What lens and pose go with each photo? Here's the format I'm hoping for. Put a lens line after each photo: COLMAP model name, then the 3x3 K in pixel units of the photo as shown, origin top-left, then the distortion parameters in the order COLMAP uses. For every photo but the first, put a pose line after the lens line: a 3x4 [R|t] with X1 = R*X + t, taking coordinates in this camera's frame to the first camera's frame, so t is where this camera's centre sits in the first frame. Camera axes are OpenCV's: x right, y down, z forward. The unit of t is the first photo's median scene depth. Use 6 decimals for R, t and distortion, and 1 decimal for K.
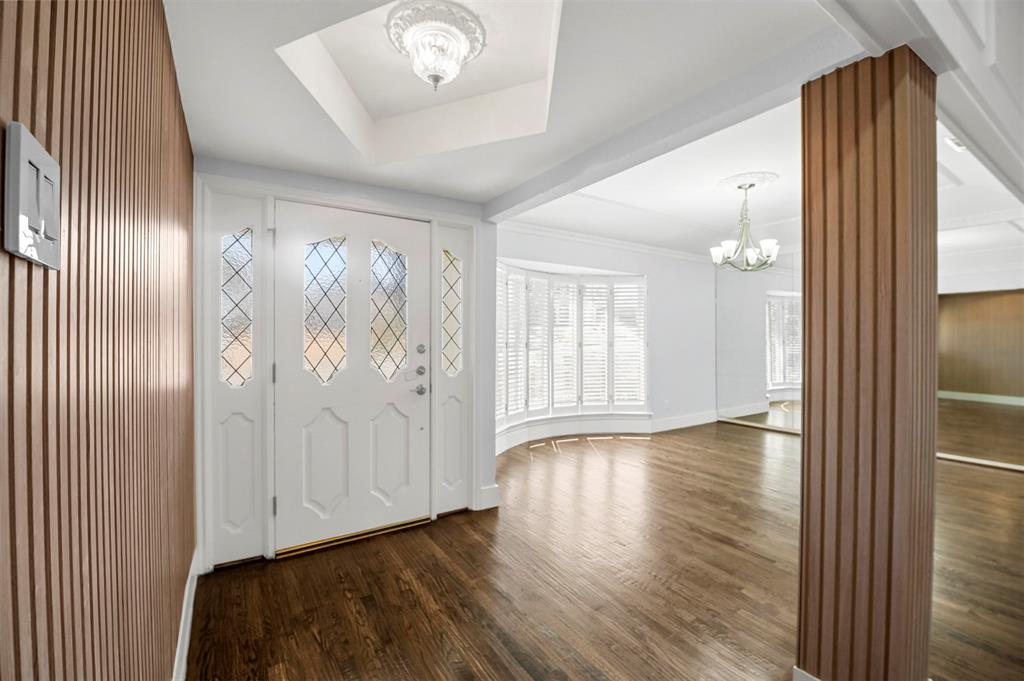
lens RADIAL K [[432.3, 0, 511.9], [0, 432.3, 345.8], [0, 0, 1]] dist [-0.013951, 0.000746]
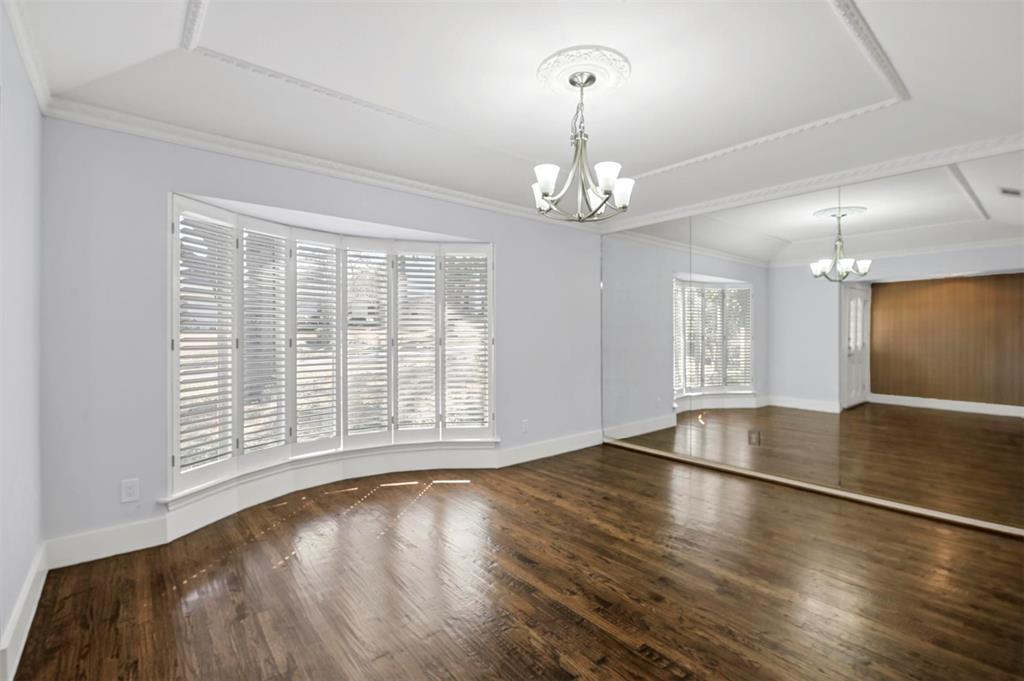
lens RADIAL K [[476.2, 0, 508.6], [0, 476.2, 340.4], [0, 0, 1]] dist [0.000147, -0.000710]
pose [[0.992159, -0.004971, 0.124880, 0.244747], [0.005467, 0.999978, -0.003635, -0.000529], [-0.124859, 0.004289, 0.992165, 0.236495]]
